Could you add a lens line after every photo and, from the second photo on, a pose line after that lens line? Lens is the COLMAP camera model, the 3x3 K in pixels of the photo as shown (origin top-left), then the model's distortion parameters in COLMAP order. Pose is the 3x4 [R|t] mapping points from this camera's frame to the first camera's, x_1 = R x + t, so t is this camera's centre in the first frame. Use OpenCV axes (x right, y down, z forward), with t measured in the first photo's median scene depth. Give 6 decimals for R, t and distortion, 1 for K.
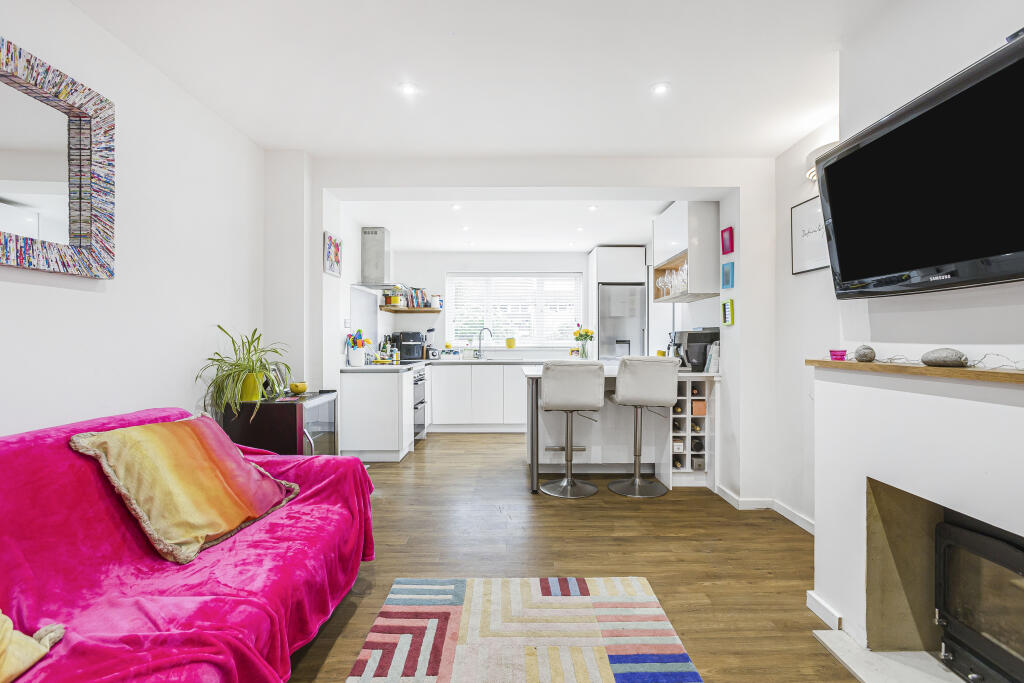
lens RADIAL K [[457.7, 0, 511.1], [0, 457.7, 336.7], [0, 0, 1]] dist [-0.002433, 0.000661]
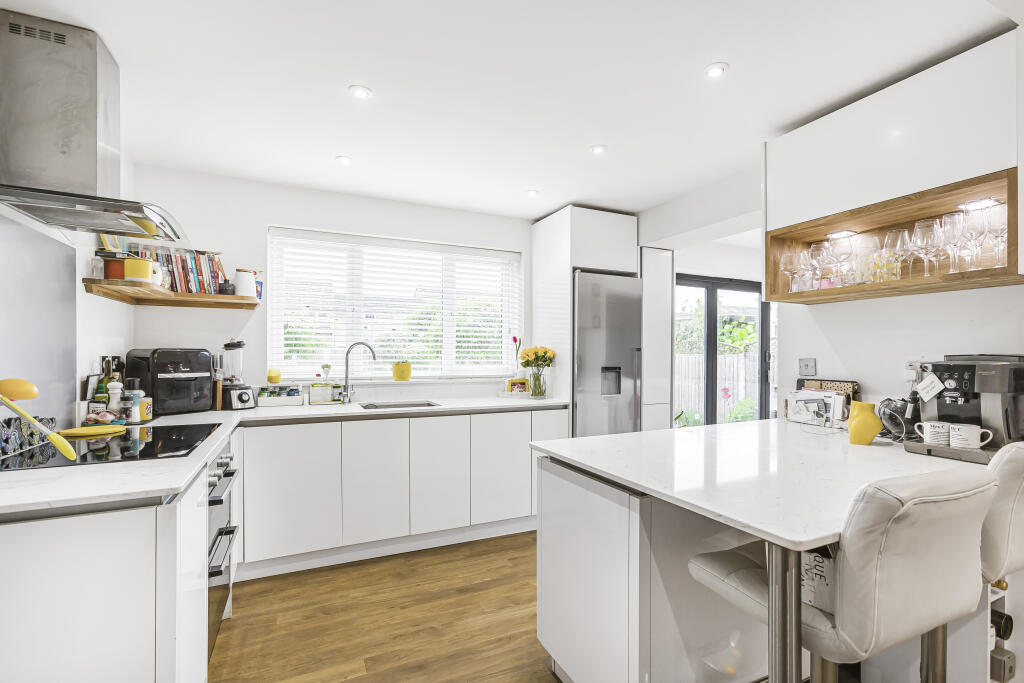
lens RADIAL K [[466.6, 0, 512.9], [0, 466.6, 354.5], [0, 0, 1]] dist [-0.000044, 0.013174]
pose [[0.905322, 0.003877, 0.424708, -0.130274], [-0.009725, 0.999885, 0.011602, -0.014145], [-0.424615, -0.014634, 0.905256, 0.490285]]
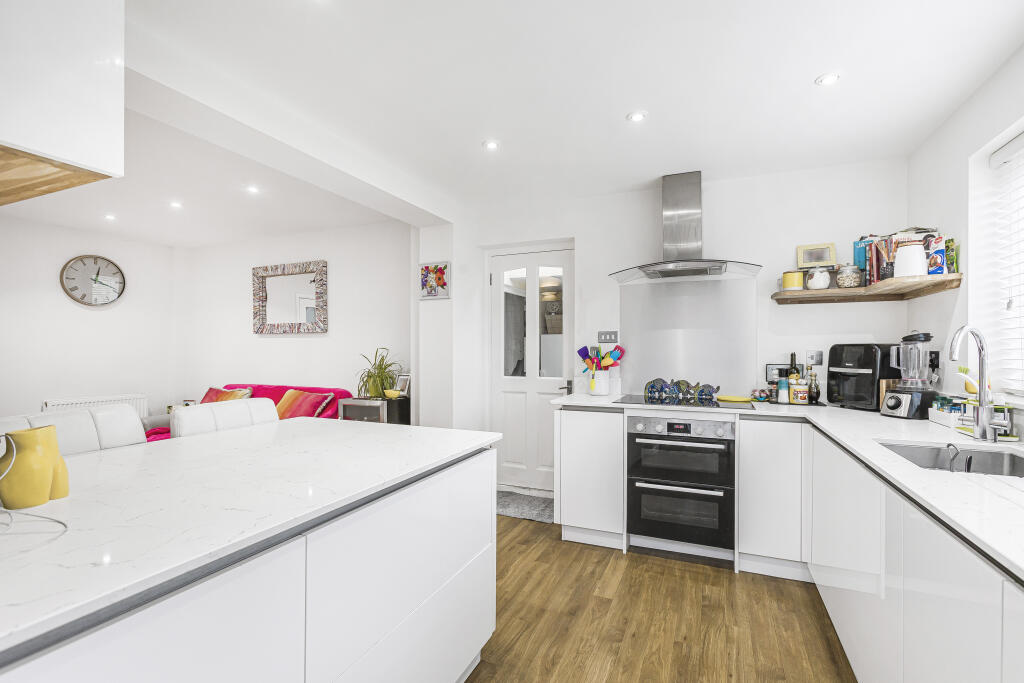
lens RADIAL K [[465.0, 0, 520.8], [0, 465.0, 341.3], [0, 0, 1]] dist [0.000624, 0.000847]
pose [[-0.384197, -0.010597, -0.923190, 0.317902], [0.006488, 0.999878, -0.014177, -0.009399], [0.923228, -0.011436, -0.384082, 0.917111]]
